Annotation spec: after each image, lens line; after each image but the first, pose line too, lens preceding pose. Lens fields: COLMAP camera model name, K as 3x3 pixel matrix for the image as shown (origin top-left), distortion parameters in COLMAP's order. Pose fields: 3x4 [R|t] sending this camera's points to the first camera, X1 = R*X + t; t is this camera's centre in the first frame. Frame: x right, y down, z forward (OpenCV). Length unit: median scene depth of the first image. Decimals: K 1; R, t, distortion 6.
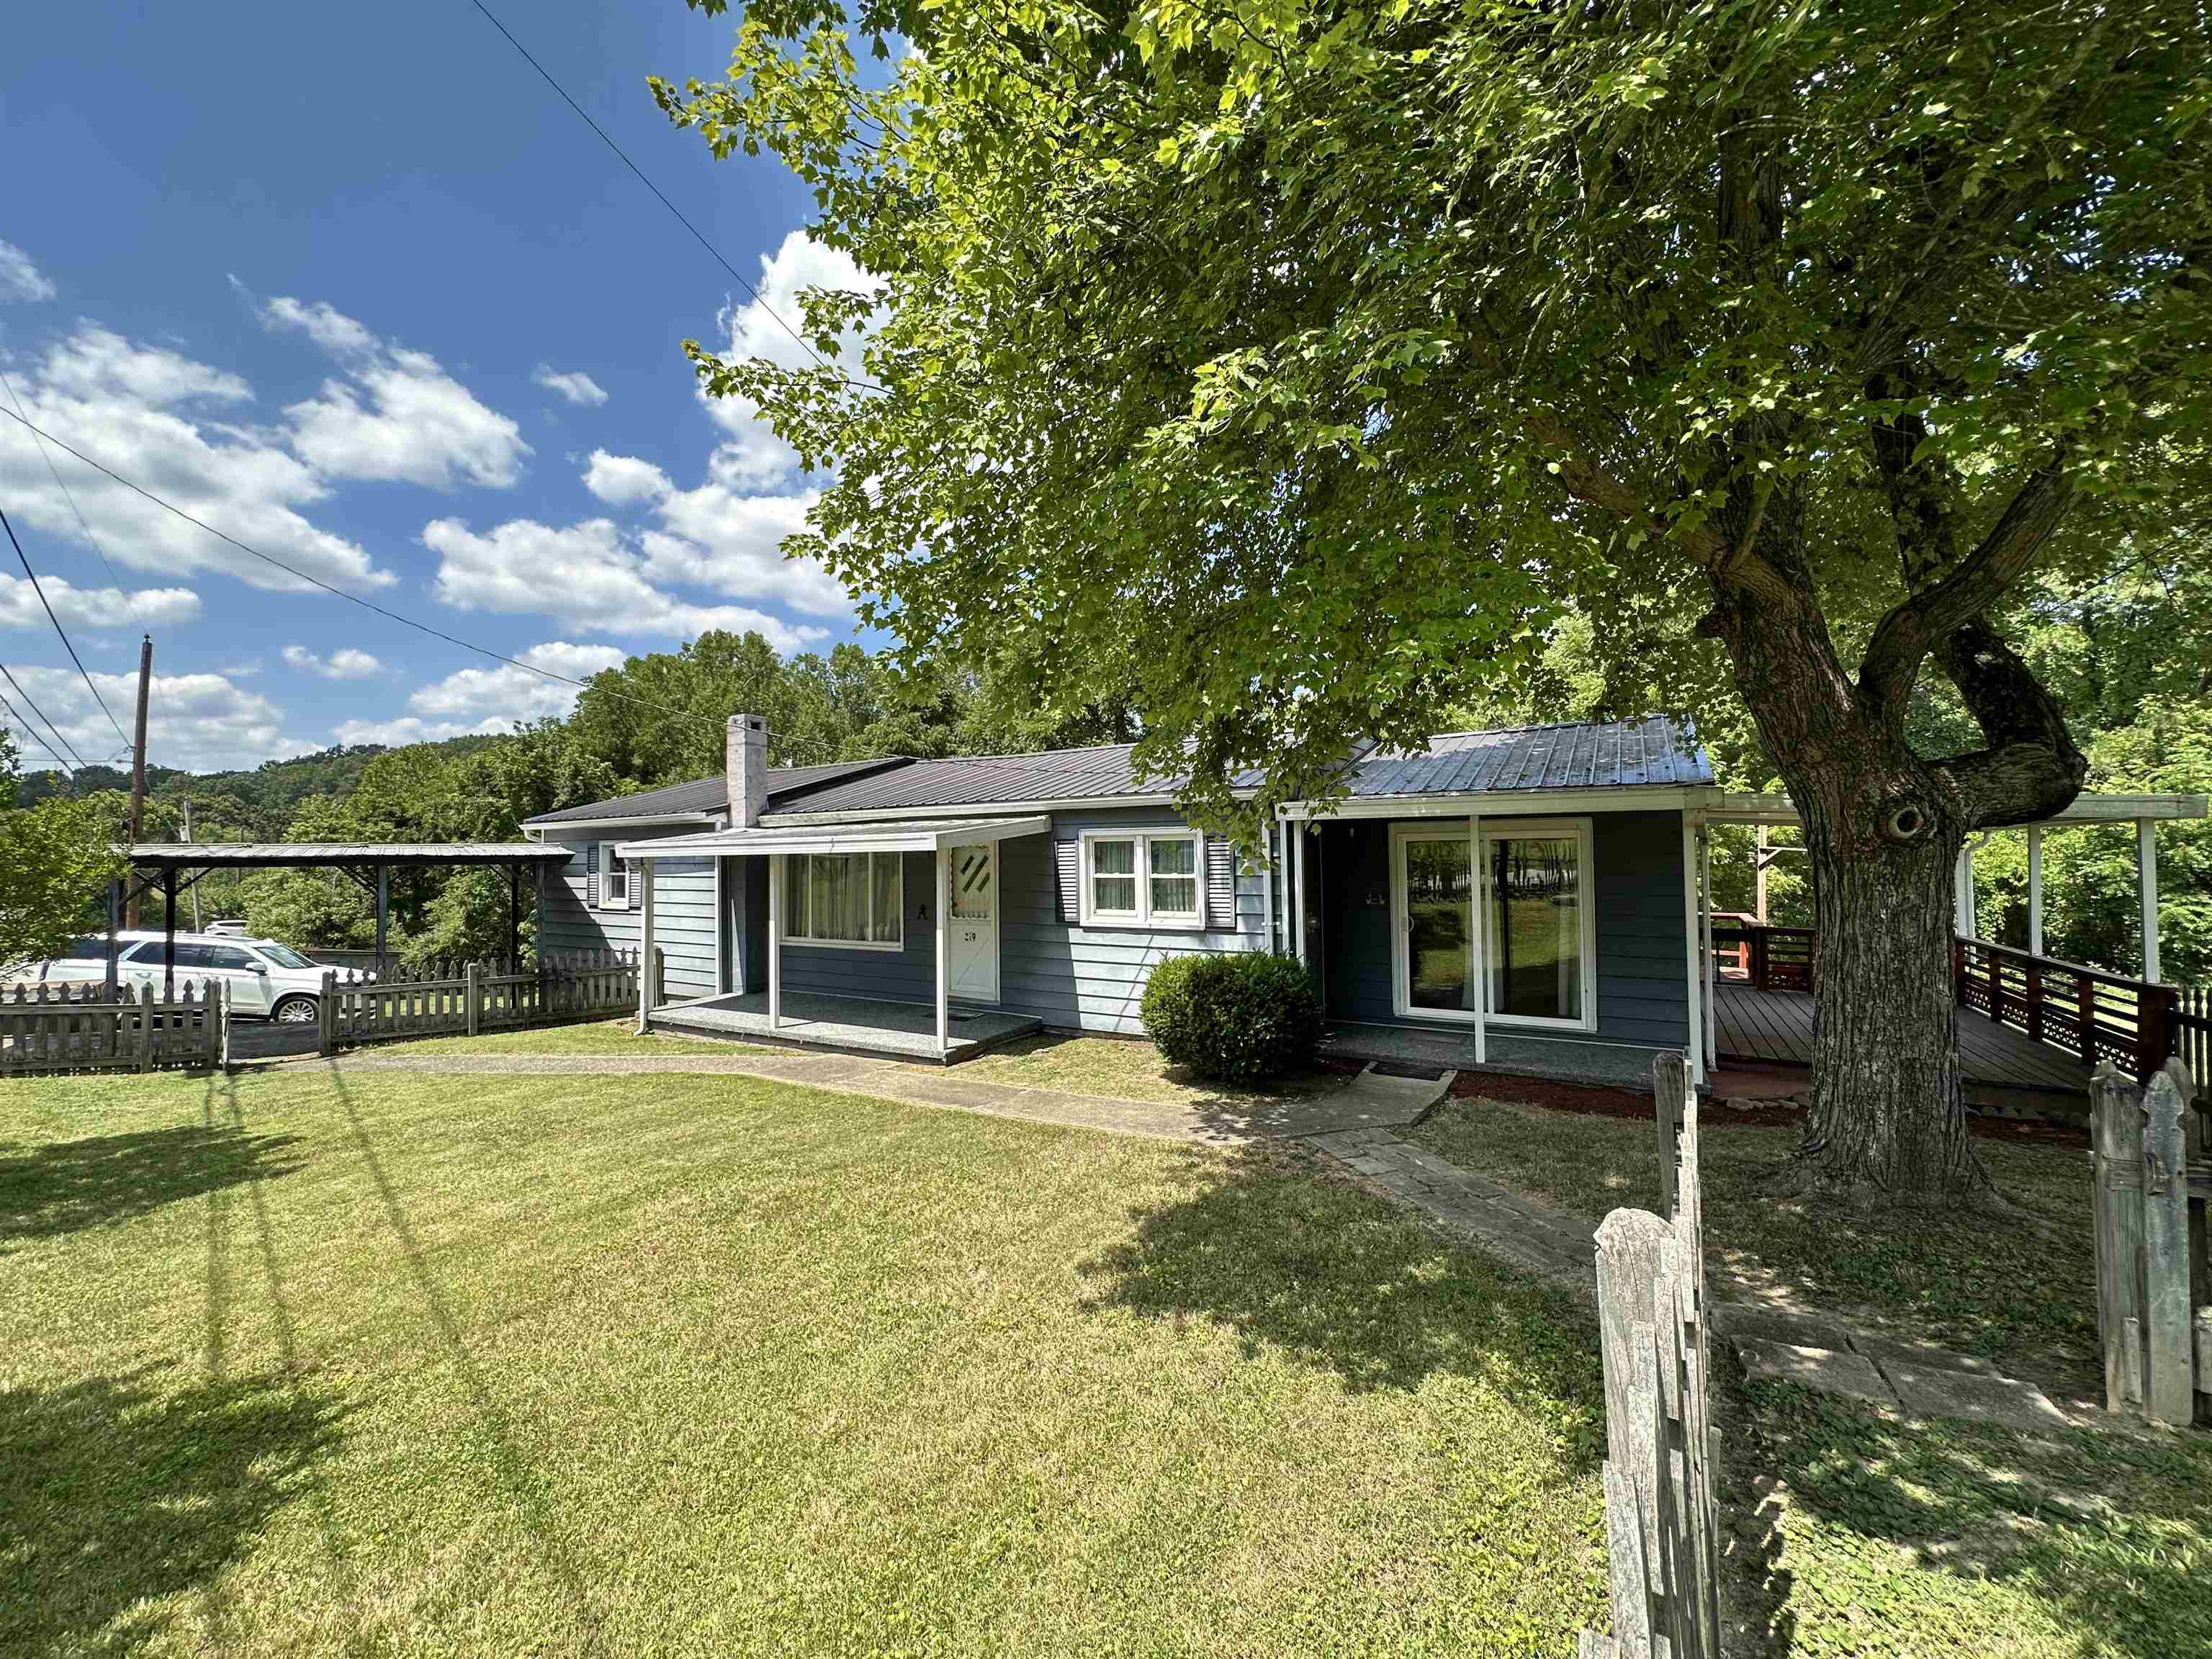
lens RADIAL K [[895.5, 0, 1112.3], [0, 895.5, 808.9], [0, 0, 1]] dist [0.001547, 0.001519]
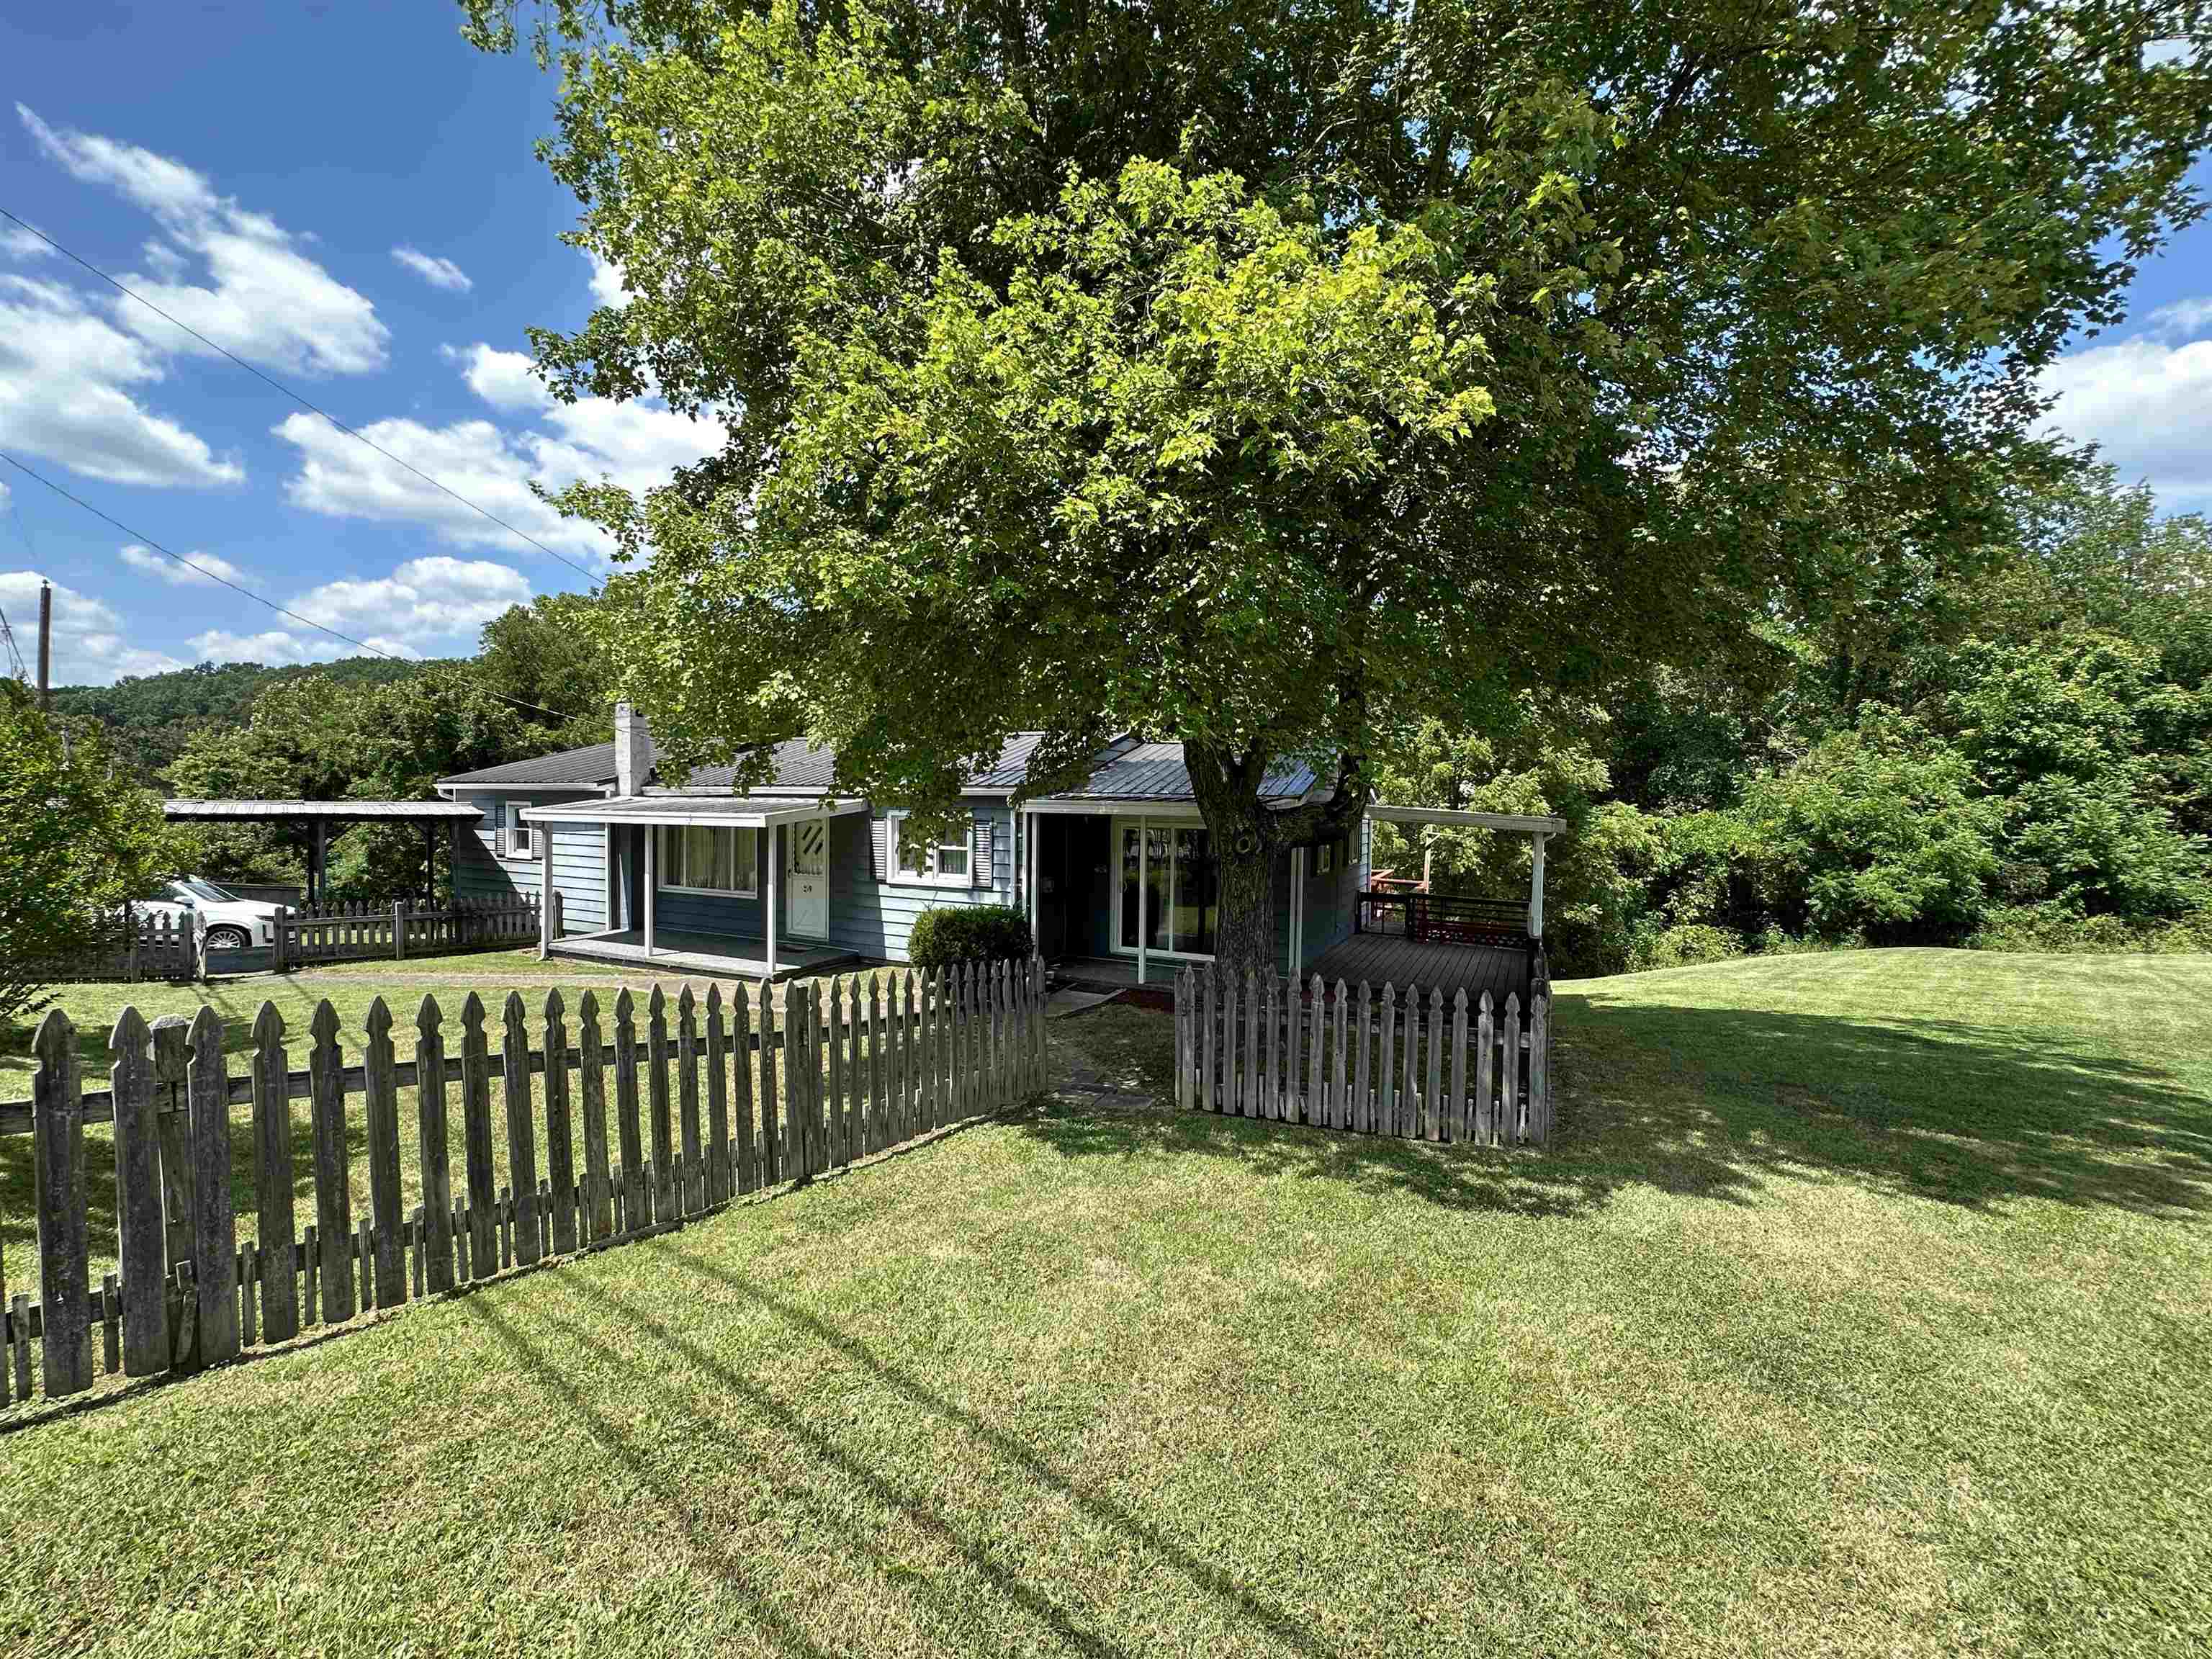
lens RADIAL K [[895.5, 0, 1107.0], [0, 895.5, 844.0], [0, 0, 1]] dist [0.001547, 0.001519]
pose [[0.996736, 0.023149, 0.077335, 0.151777], [-0.030631, 0.994811, 0.097015, -0.053987], [-0.074688, -0.099067, 0.992274, -0.276888]]
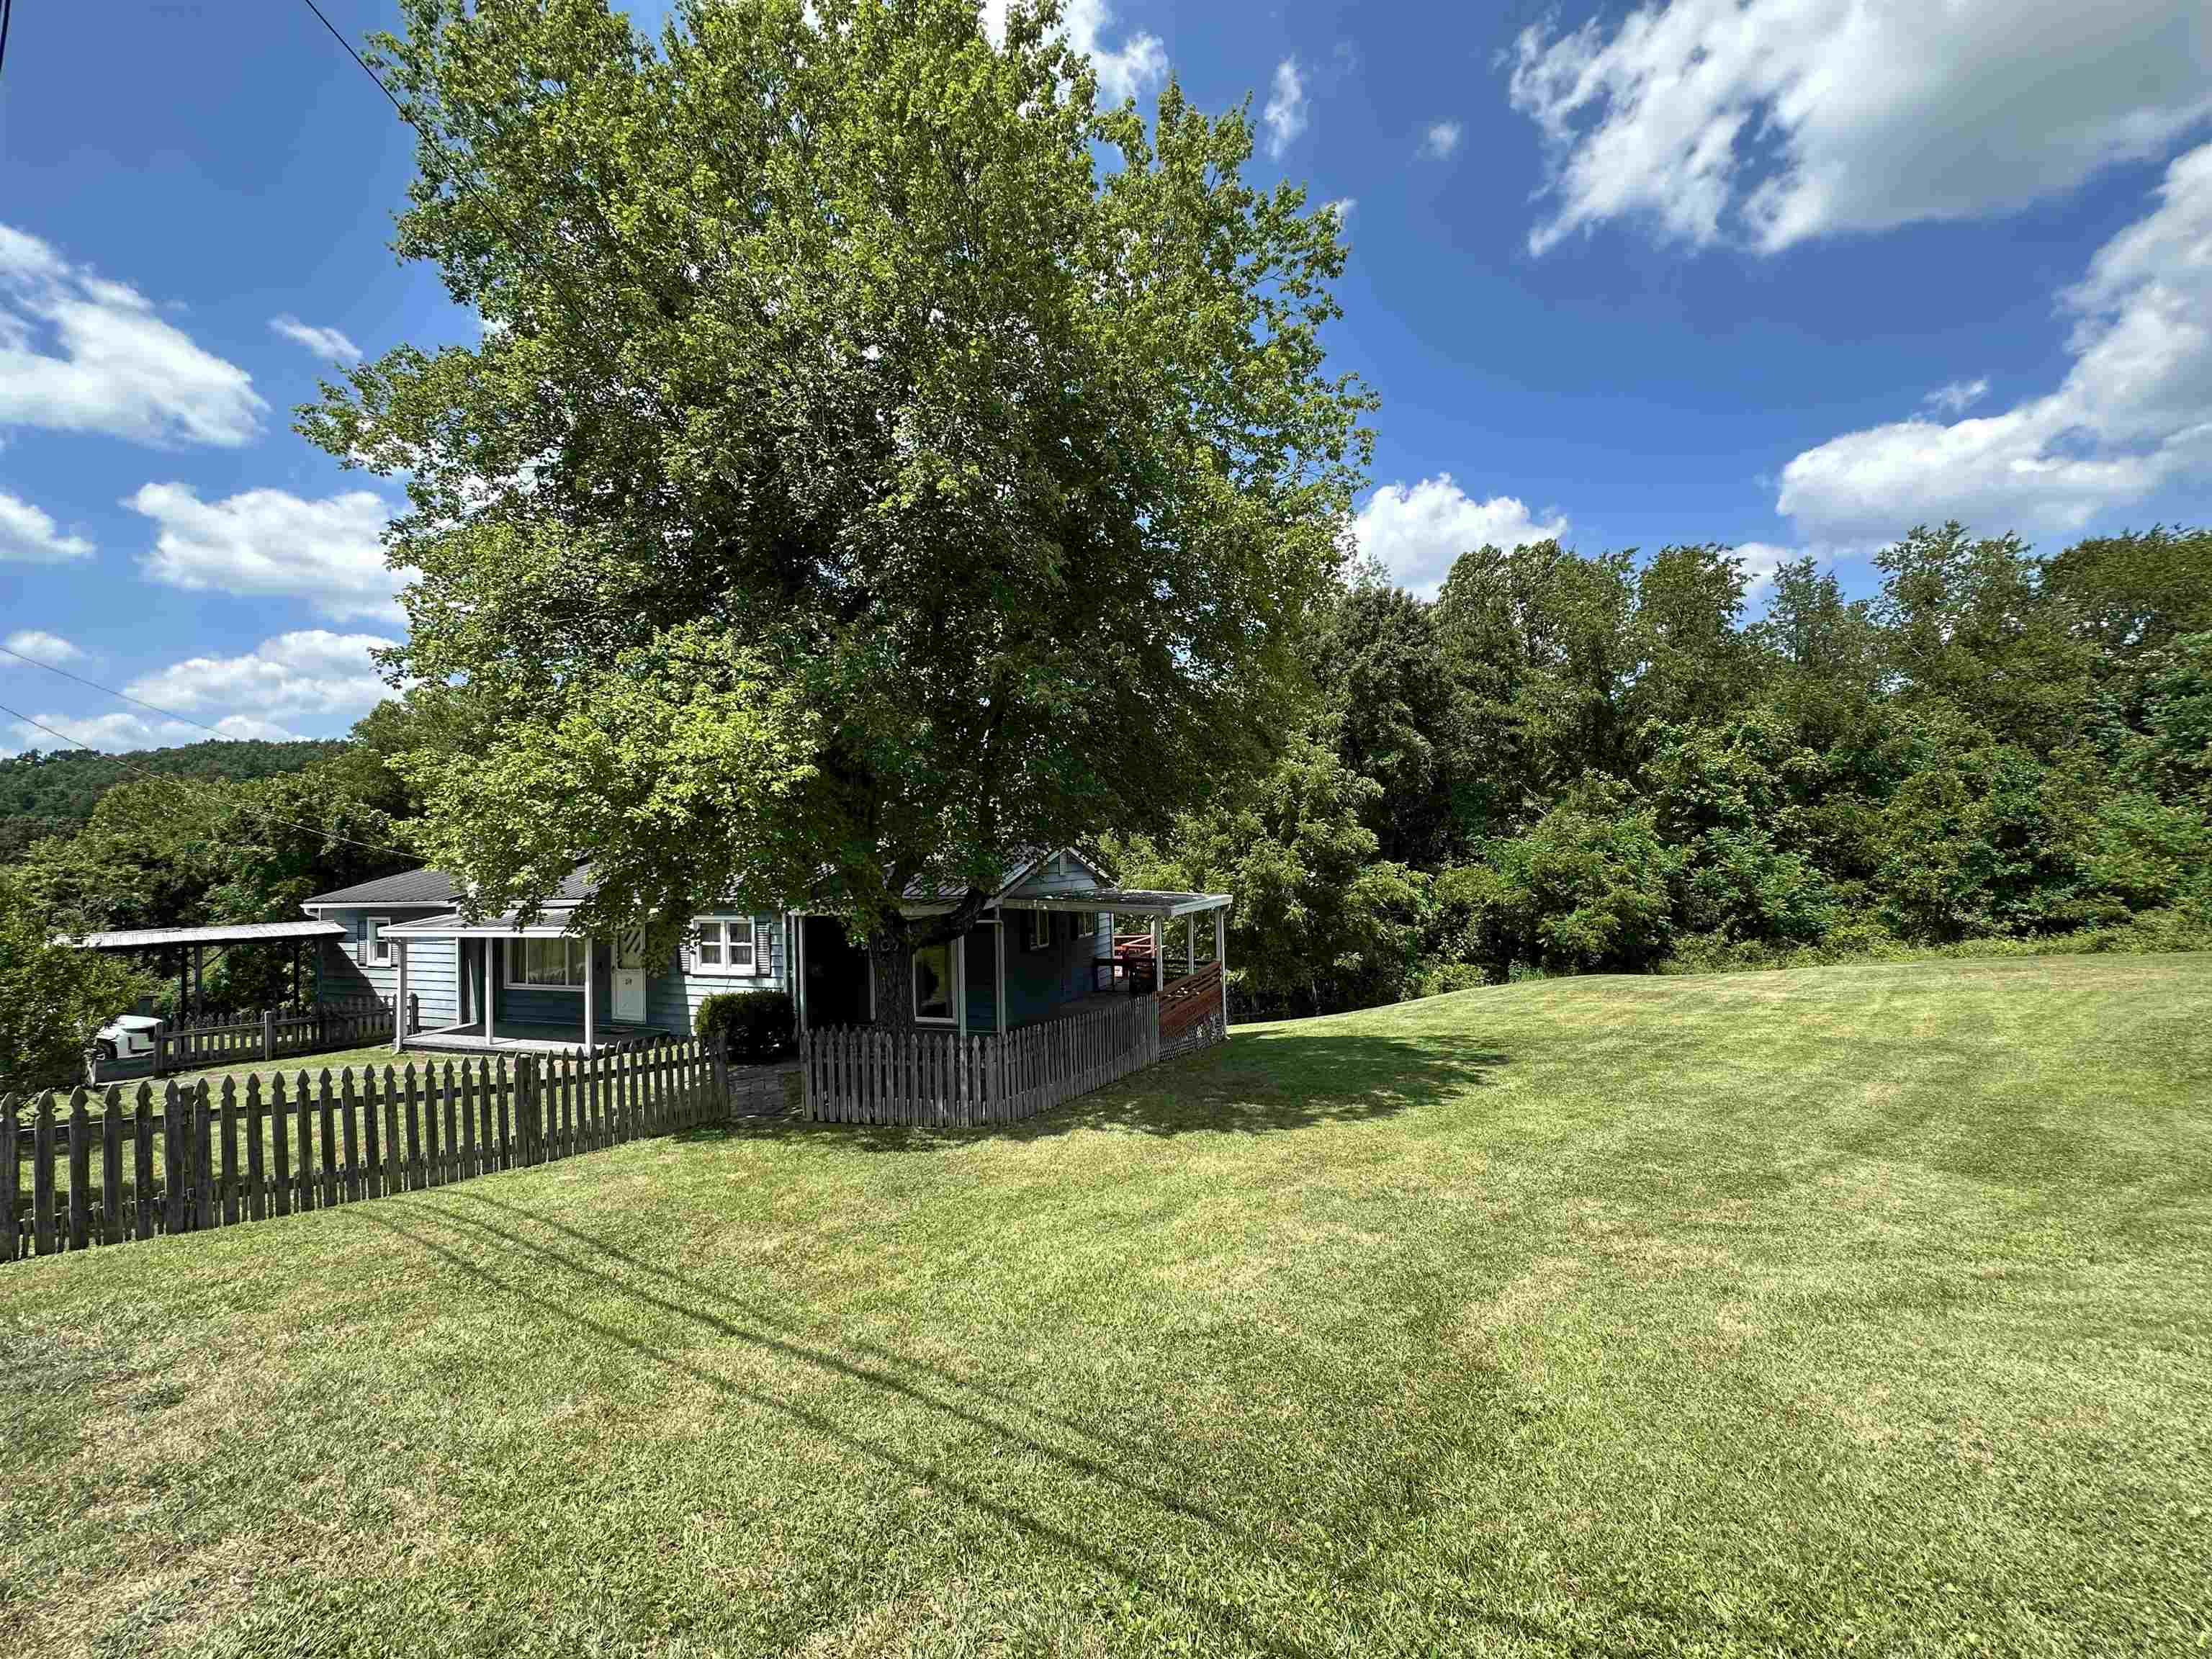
lens RADIAL K [[895.5, 0, 1109.8], [0, 895.5, 828.1], [0, 0, 1]] dist [0.001547, 0.001519]
pose [[0.985869, -0.008427, 0.167304, 0.373326], [0.005838, 0.999856, 0.015964, -0.133633], [-0.167415, -0.014761, 0.985776, -0.631771]]
